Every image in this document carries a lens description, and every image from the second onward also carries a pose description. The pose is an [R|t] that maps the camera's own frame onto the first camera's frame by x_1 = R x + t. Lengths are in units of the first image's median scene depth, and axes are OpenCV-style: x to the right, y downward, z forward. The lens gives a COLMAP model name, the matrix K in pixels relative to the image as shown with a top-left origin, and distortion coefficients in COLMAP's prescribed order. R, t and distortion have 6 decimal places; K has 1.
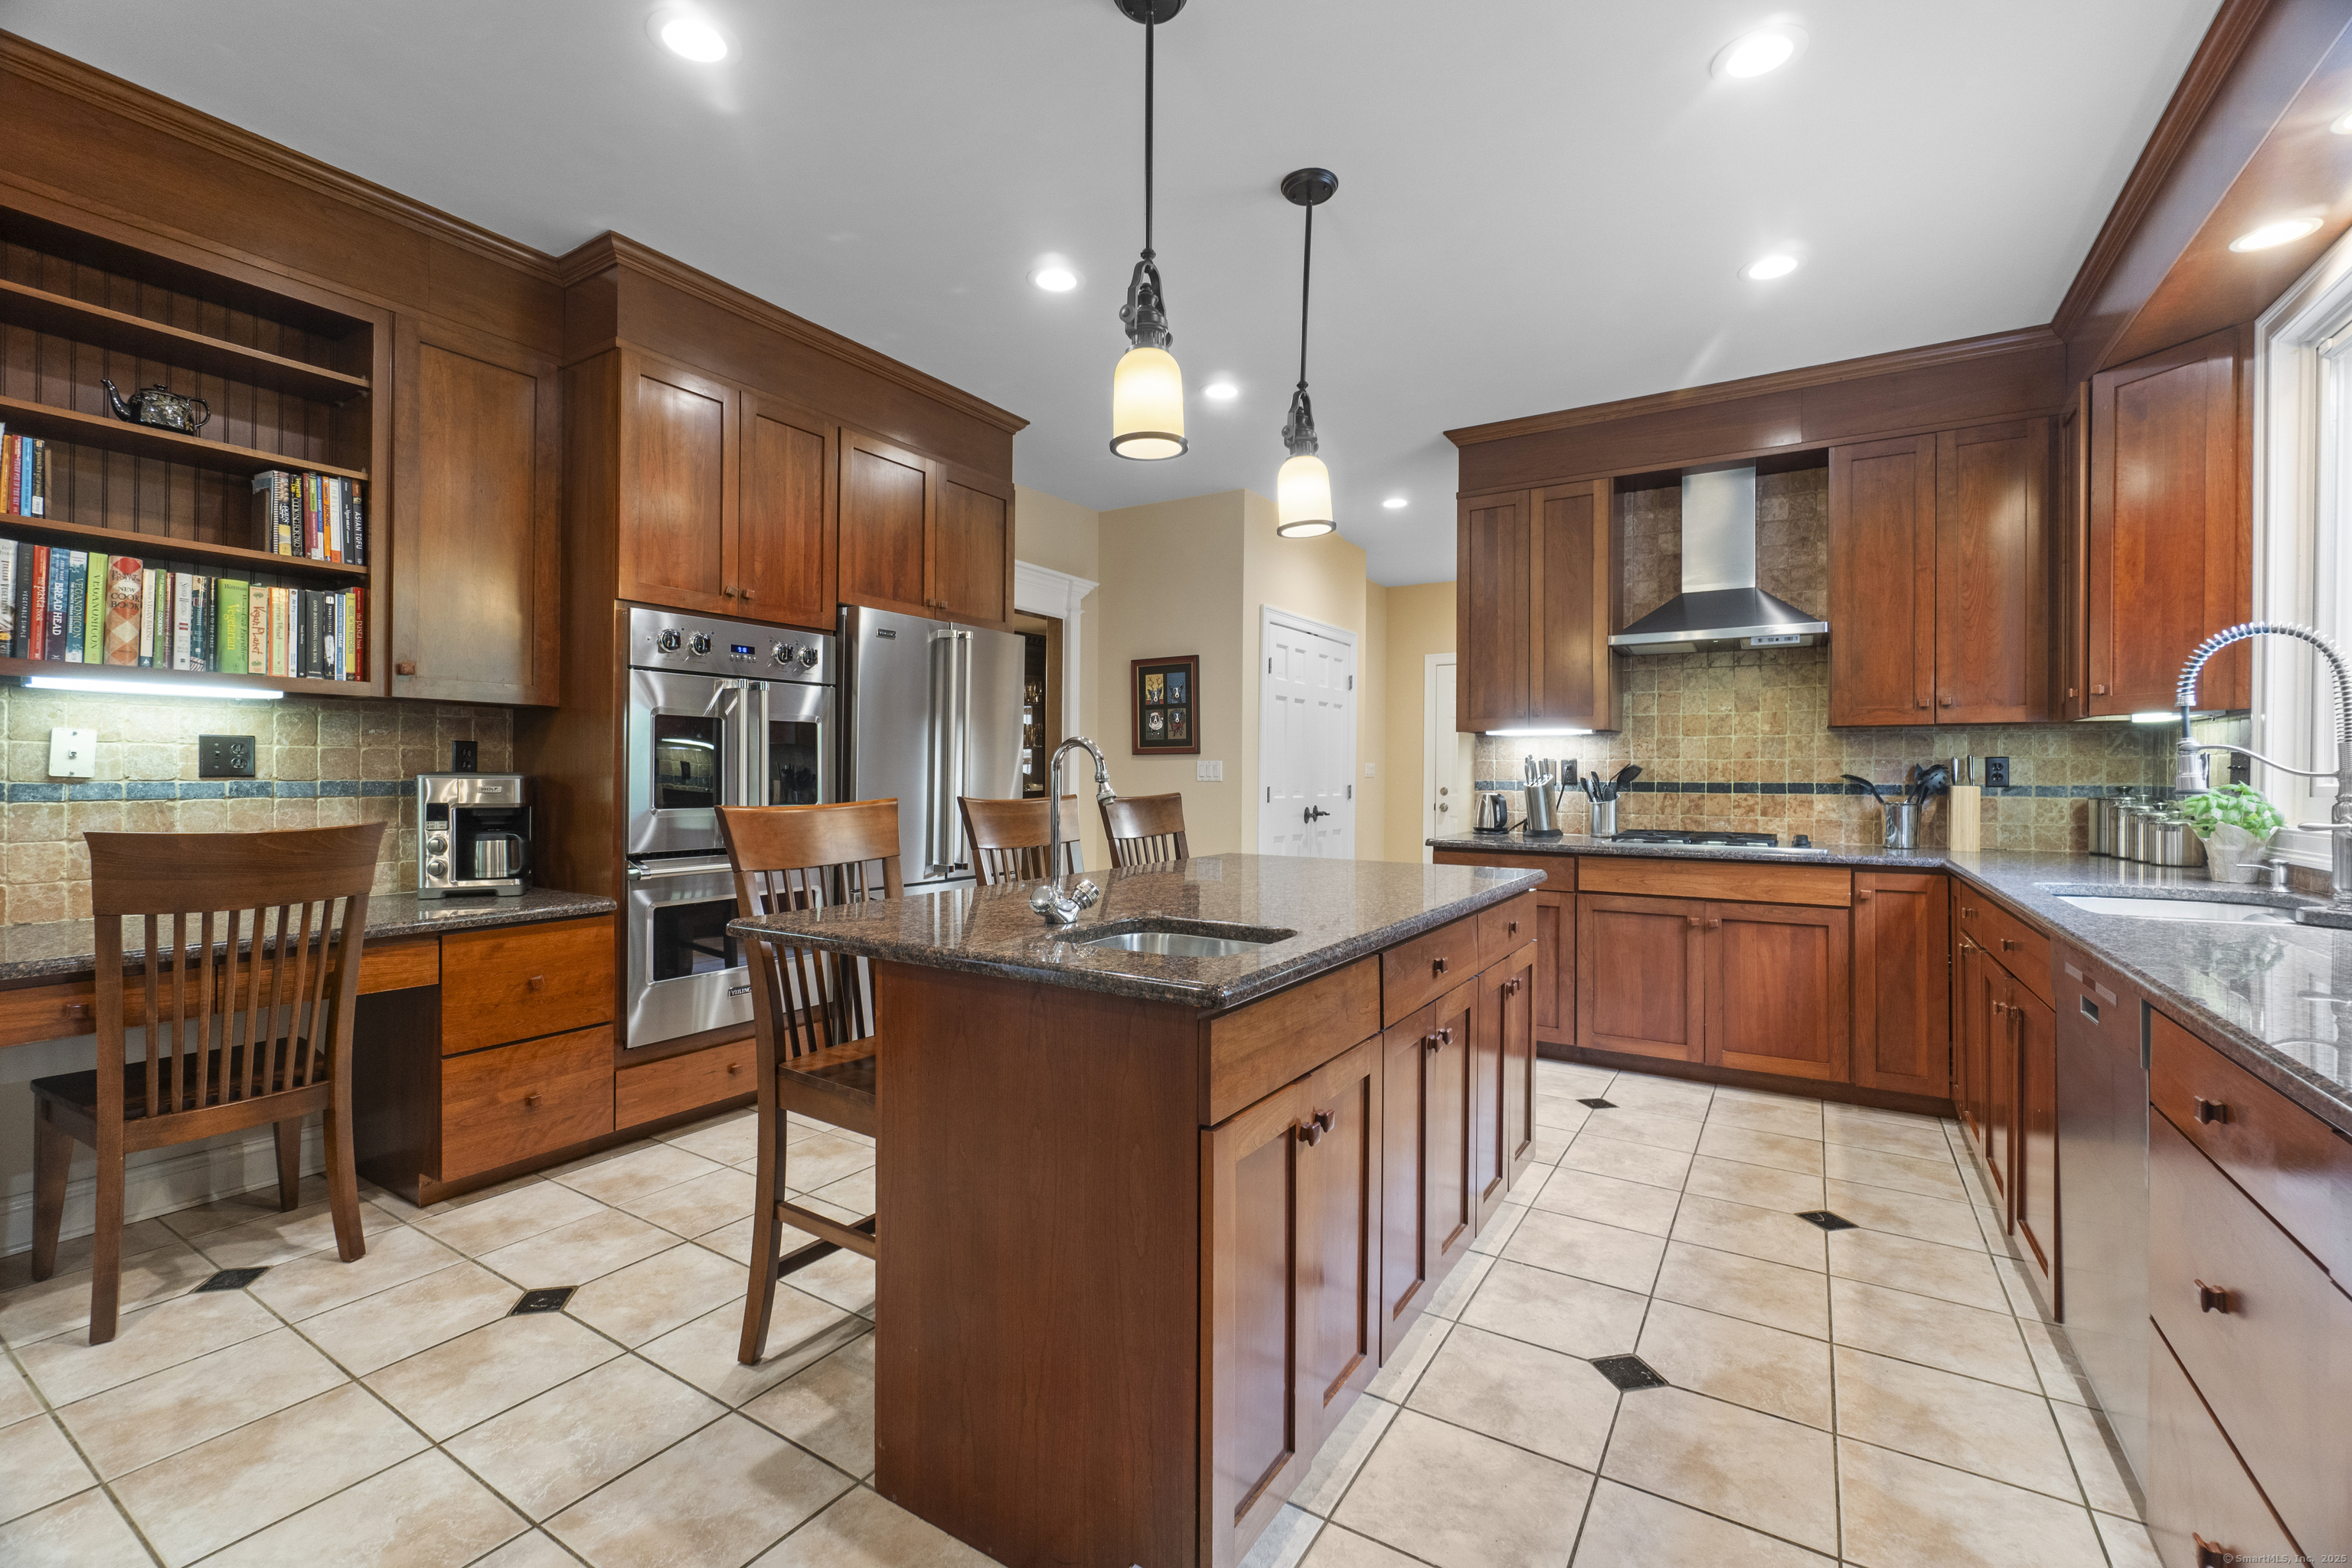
lens RADIAL K [[1007.0, 0, 1176.0], [0, 1007.0, 784.0], [0, 0, 1]] dist [-0.002729, -0.000335]
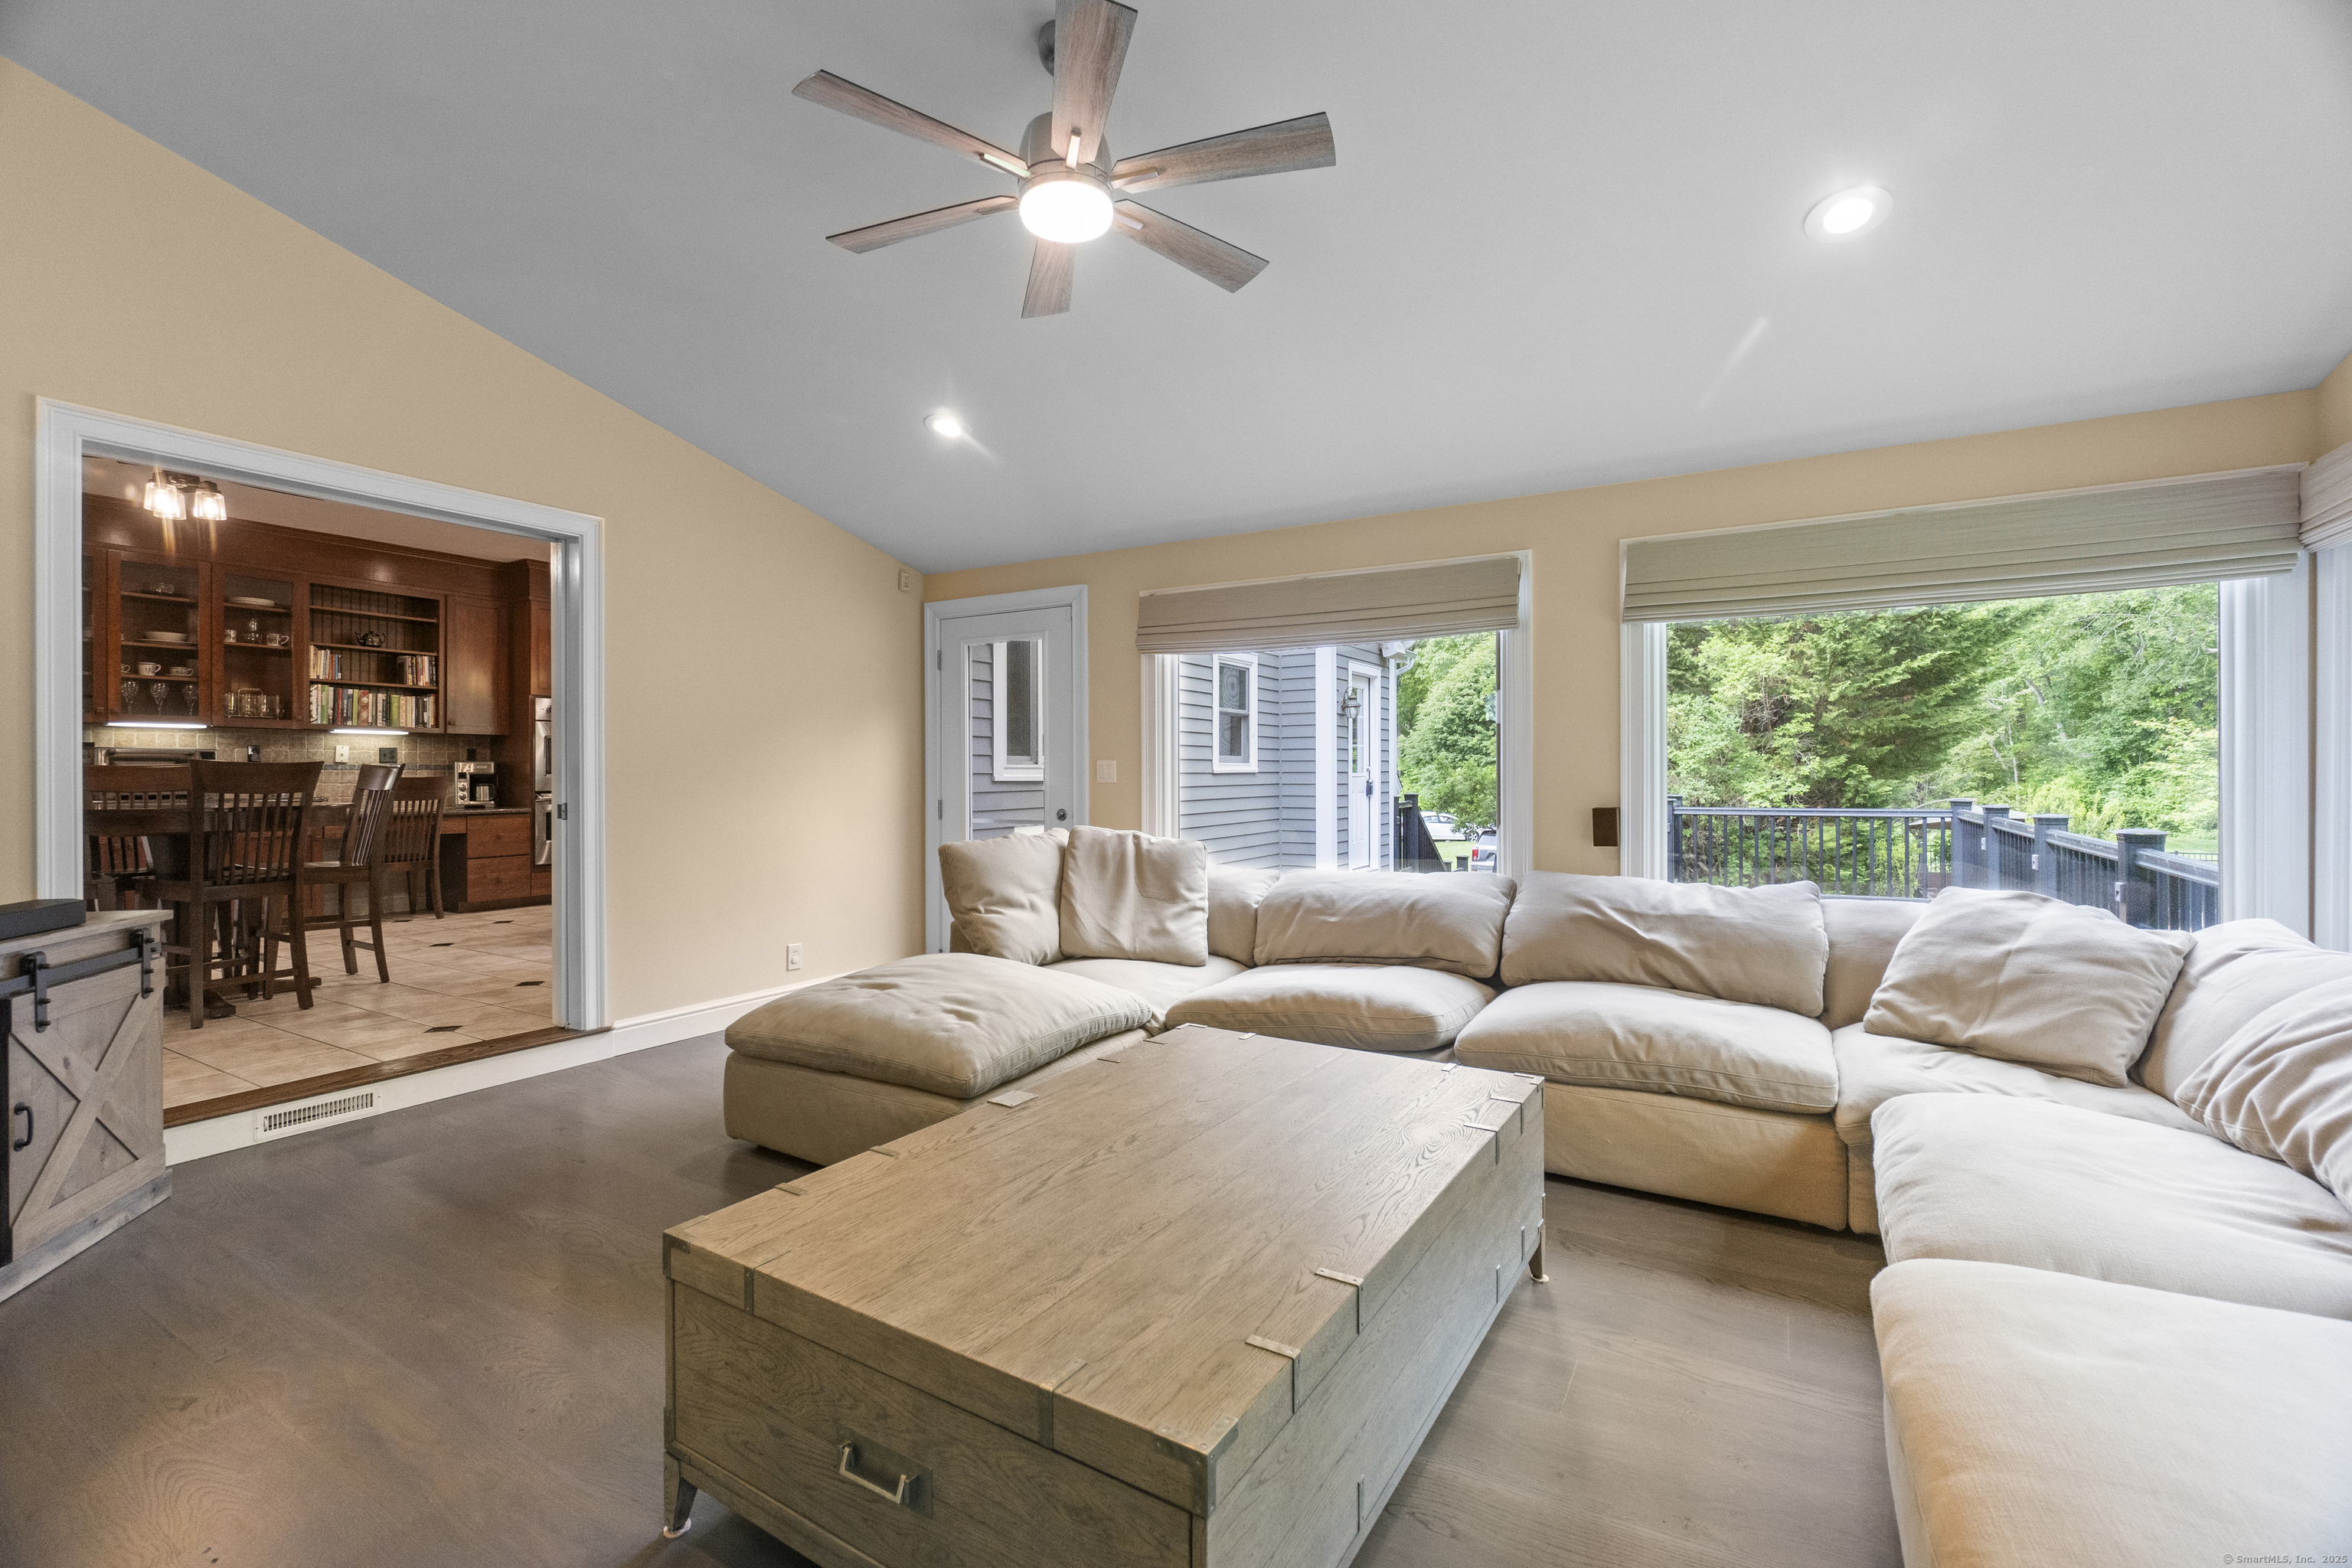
lens RADIAL K [[1007.0, 0, 1176.0], [0, 1007.0, 784.0], [0, 0, 1]] dist [-0.002729, -0.000335]
pose [[0.999351, -0.002445, 0.035931, 1.136302], [0.002384, 0.999996, 0.001727, 0.052837], [-0.035935, -0.001640, 0.999353, -1.854200]]
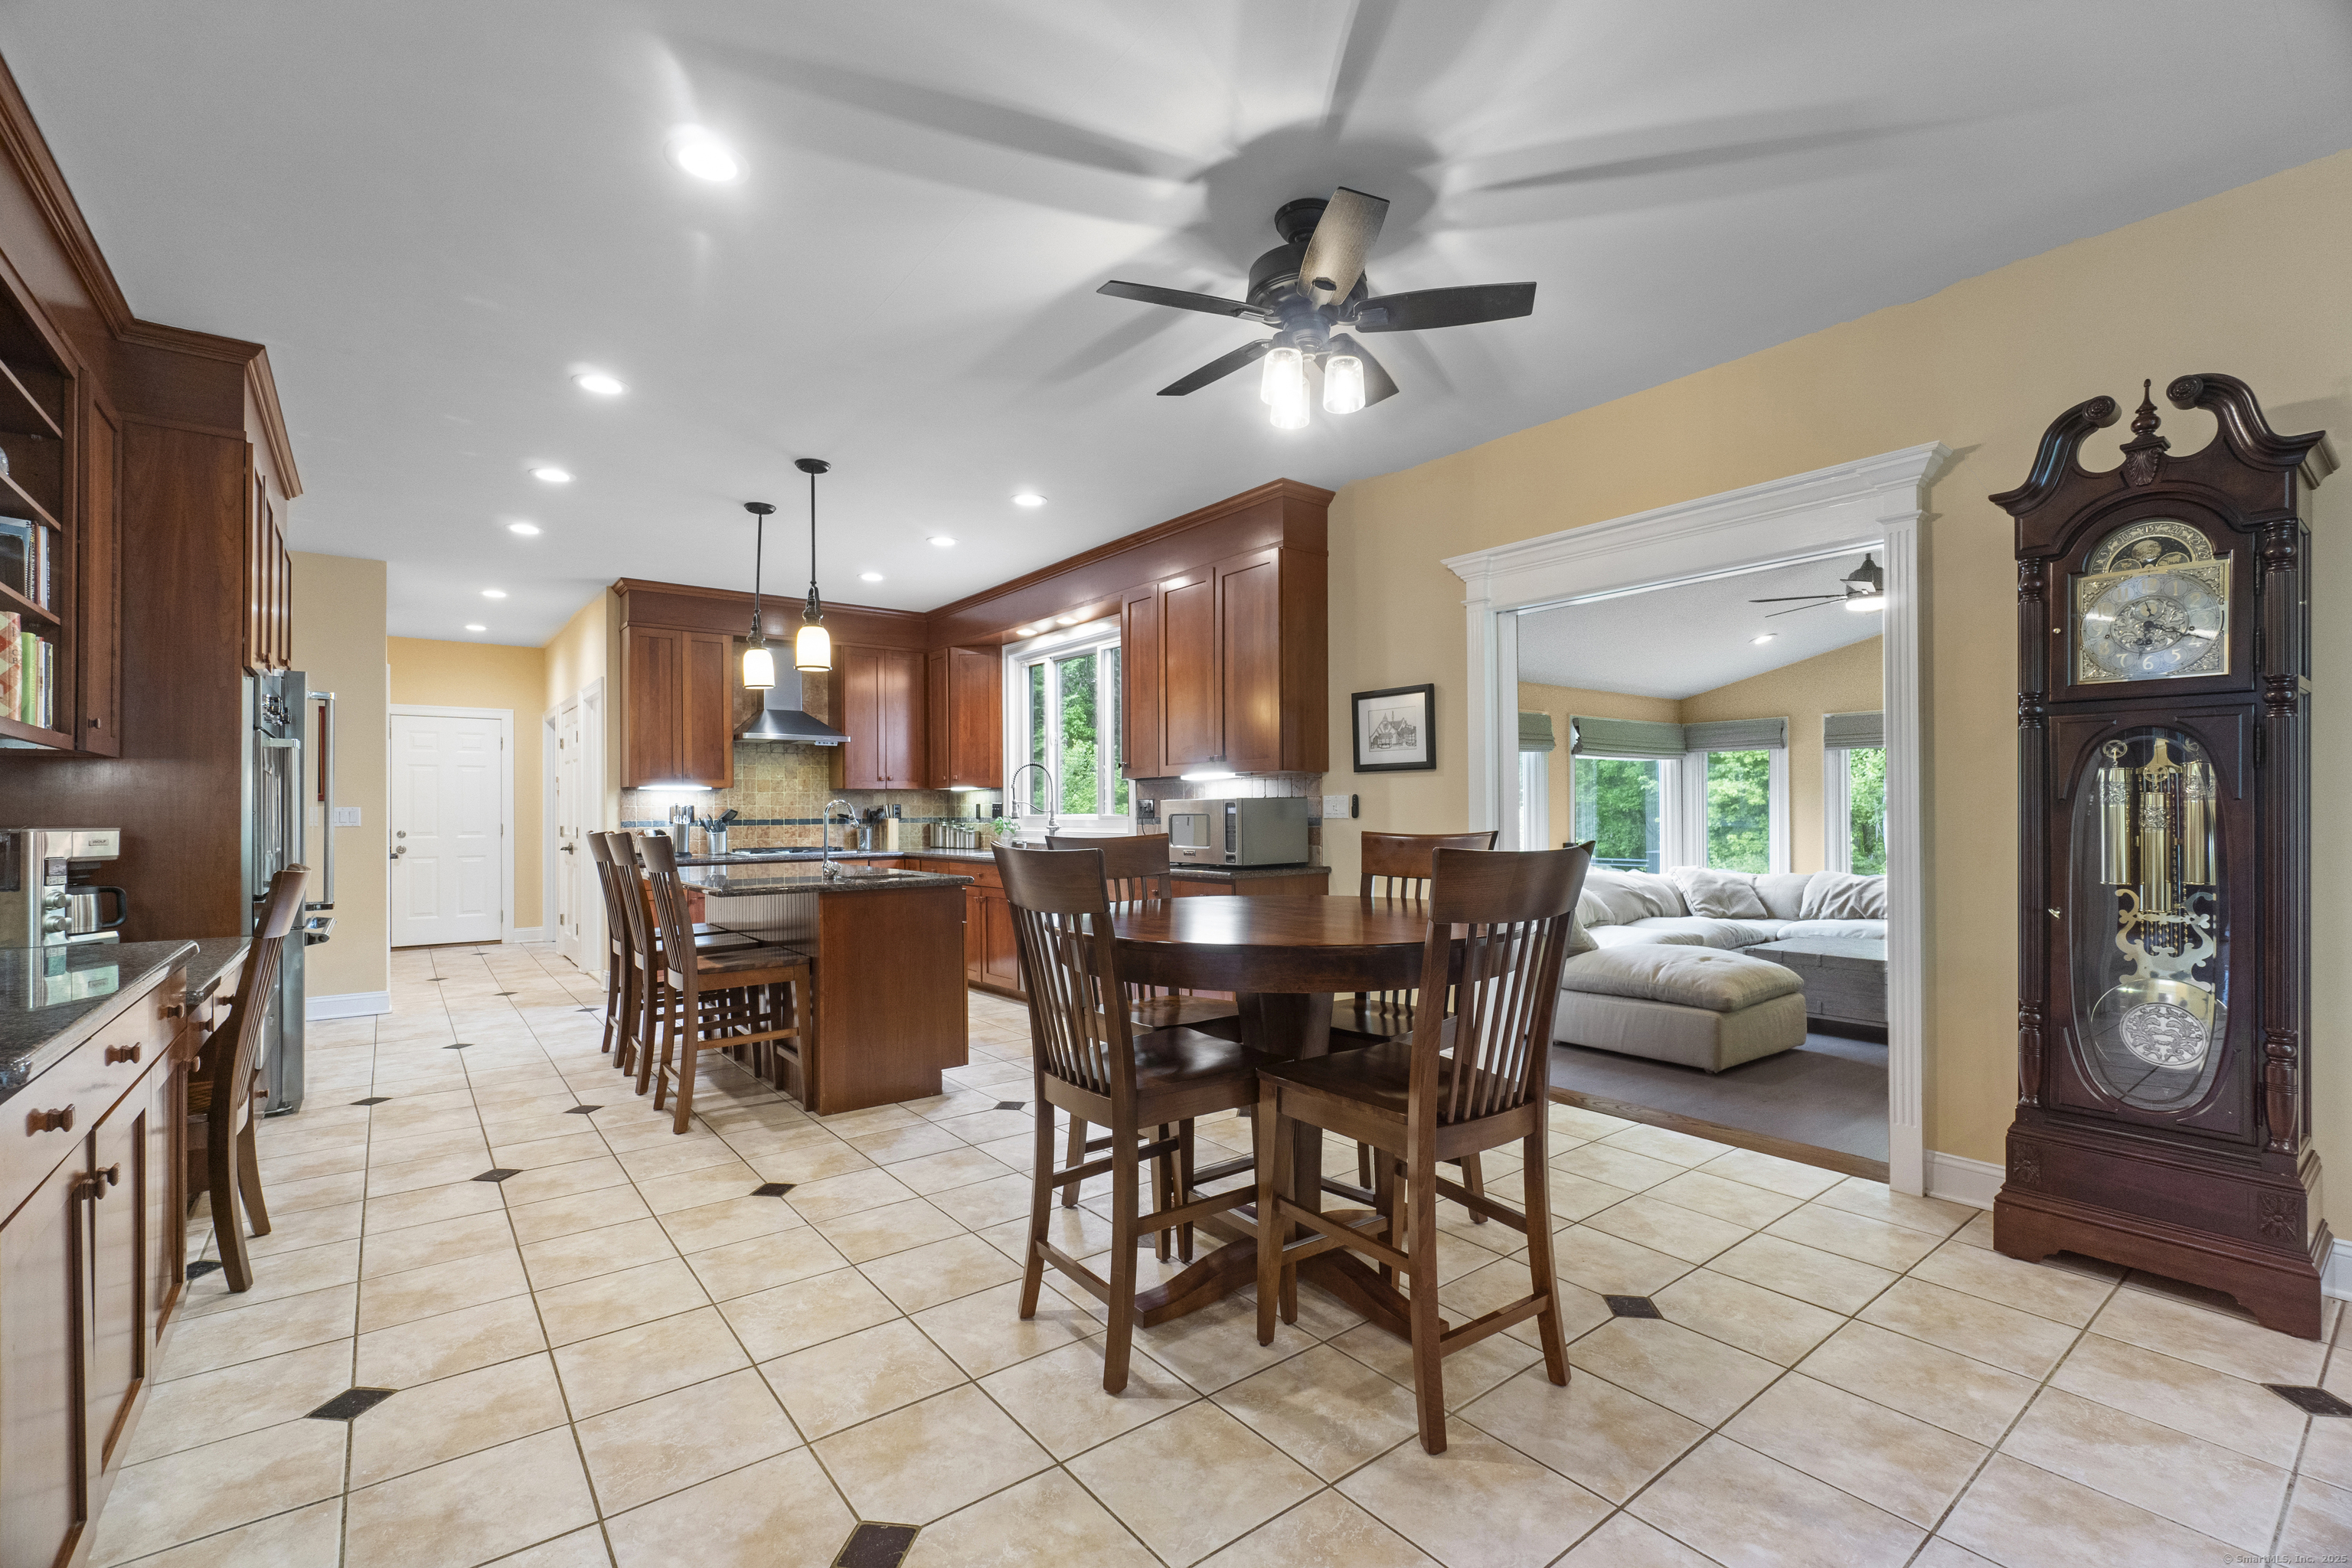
lens RADIAL K [[1007.0, 0, 1176.0], [0, 1007.0, 784.0], [0, 0, 1]] dist [-0.002729, -0.000335]
pose [[0.336462, 0.017996, 0.941525, -1.354782], [0.020421, 0.999443, -0.026400, -0.003102], [-0.941476, 0.028110, 0.335907, -0.365910]]
